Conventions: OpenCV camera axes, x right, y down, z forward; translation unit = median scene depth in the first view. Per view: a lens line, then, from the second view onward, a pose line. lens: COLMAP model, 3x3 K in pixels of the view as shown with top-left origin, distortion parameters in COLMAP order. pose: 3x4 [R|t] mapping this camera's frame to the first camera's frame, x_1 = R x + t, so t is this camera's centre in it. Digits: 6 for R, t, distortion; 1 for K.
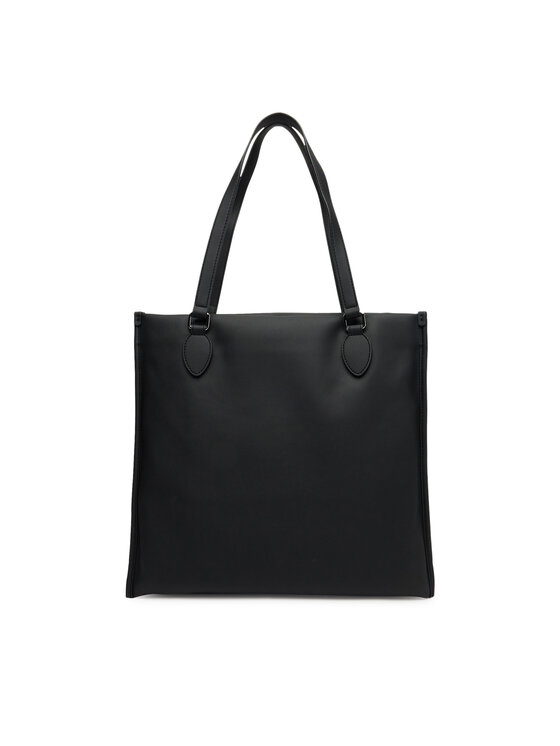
lens RADIAL K [[511.7, 0, 280.0], [0, 511.7, 373.0], [0, 0, 1]] dist [-0.045076, -0.000210]
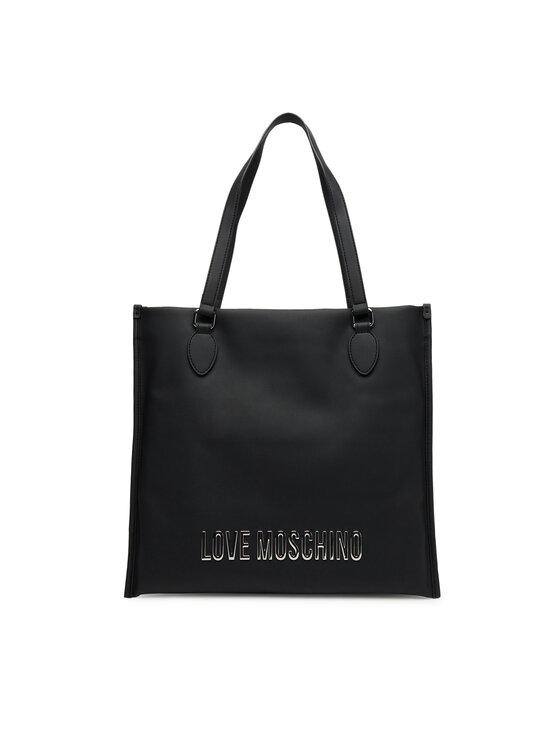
lens RADIAL K [[584.0, 0, 280.0], [0, 584.0, 373.0], [0, 0, 1]] dist [-0.002975, -0.001379]
pose [[0.999805, 0.007585, 0.018207, -0.030496], [-0.008505, 0.998661, 0.051024, -0.052423], [-0.017795, -0.051169, 0.998531, -0.117002]]
